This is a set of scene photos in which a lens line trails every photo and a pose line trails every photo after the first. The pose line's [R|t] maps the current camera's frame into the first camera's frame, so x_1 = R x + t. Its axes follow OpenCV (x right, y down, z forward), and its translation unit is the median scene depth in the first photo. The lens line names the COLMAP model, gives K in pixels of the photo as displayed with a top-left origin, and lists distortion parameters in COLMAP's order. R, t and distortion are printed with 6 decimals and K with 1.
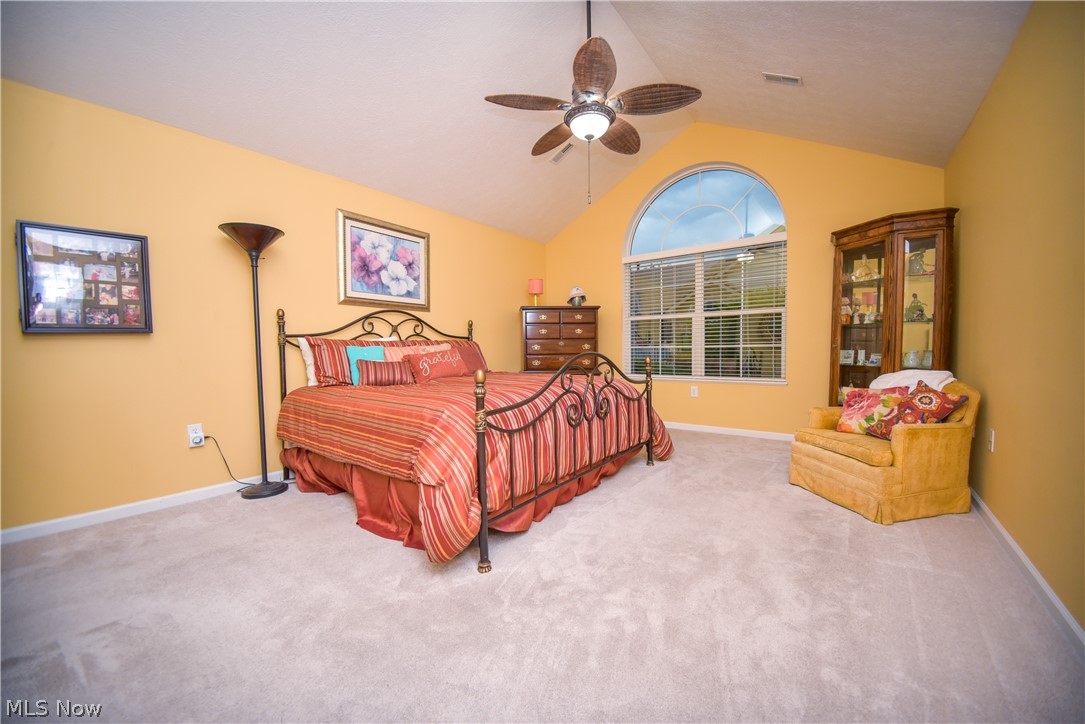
lens RADIAL K [[413.5, 0, 540.8], [0, 413.5, 363.6], [0, 0, 1]] dist [0.000795, -0.000135]
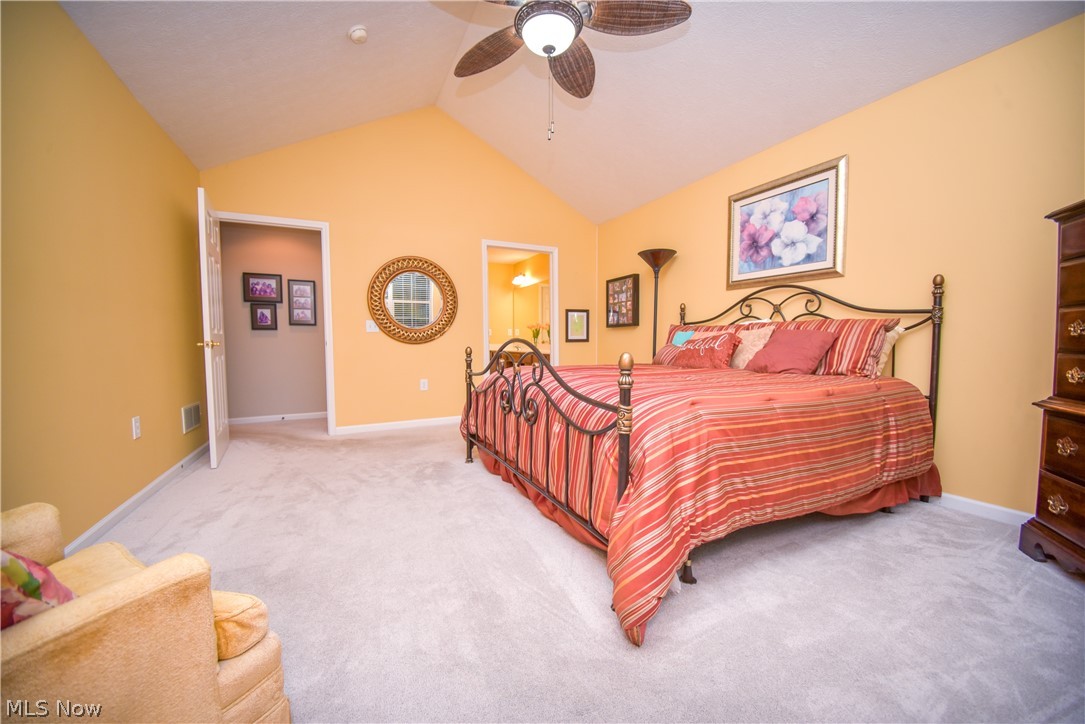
lens RADIAL K [[413.5, 0, 539.9], [0, 413.5, 359.9], [0, 0, 1]] dist [0.000795, -0.000135]
pose [[-0.459529, 0.057310, -0.886312, 0.602007], [-0.024714, 0.996705, 0.077261, -0.035861], [0.887819, 0.057408, -0.456598, 0.987945]]
